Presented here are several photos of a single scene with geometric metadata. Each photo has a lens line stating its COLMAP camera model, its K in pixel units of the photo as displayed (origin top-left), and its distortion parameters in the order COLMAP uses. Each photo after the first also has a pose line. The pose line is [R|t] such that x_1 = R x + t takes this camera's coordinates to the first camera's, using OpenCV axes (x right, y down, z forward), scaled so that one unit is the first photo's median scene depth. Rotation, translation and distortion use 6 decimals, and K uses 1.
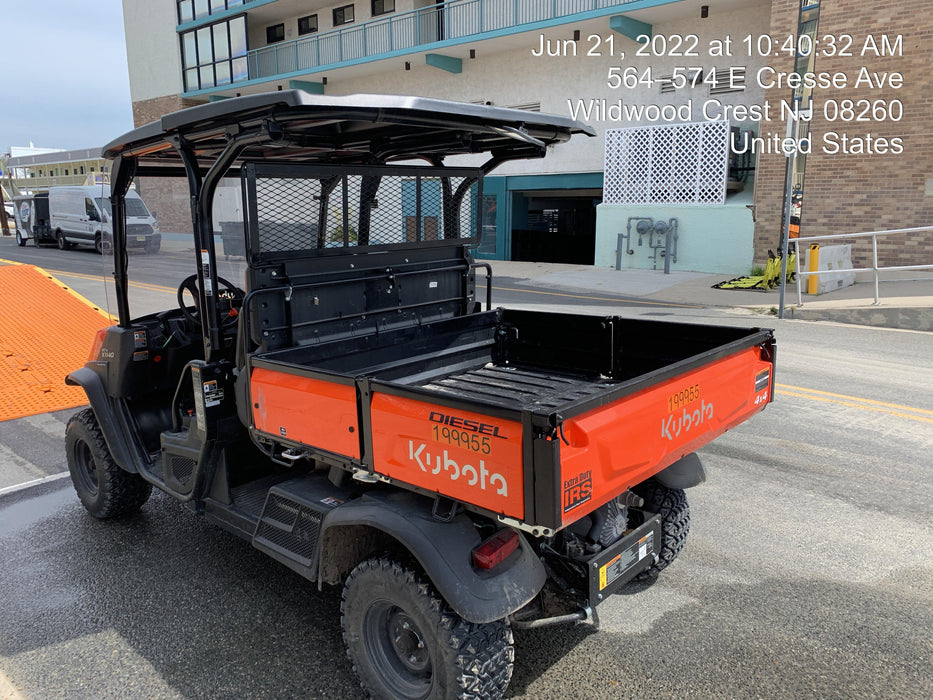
lens RADIAL K [[710.0, 0, 463.3], [0, 710.0, 358.8], [0, 0, 1]] dist [0.014612, -0.004517]
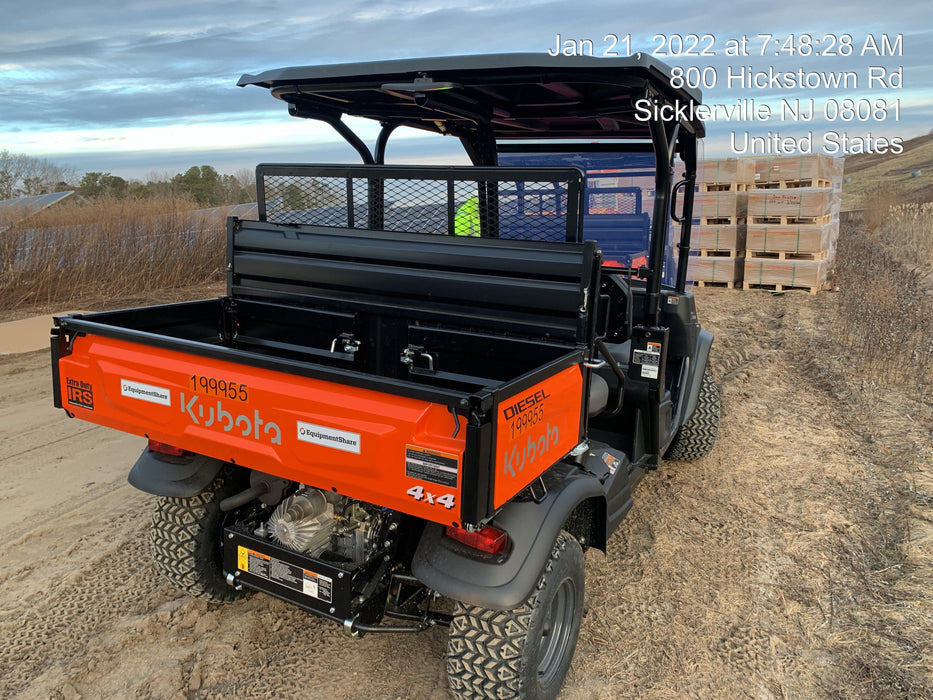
lens RADIAL K [[717.3, 0, 447.8], [0, 717.3, 348.2], [0, 0, 1]] dist [0.052071, -0.001421]
pose [[0.208329, 0.232978, -0.949905, 0.870914], [-0.237169, 0.954262, 0.182032, -0.158563], [0.948868, 0.187366, 0.254055, 0.757597]]
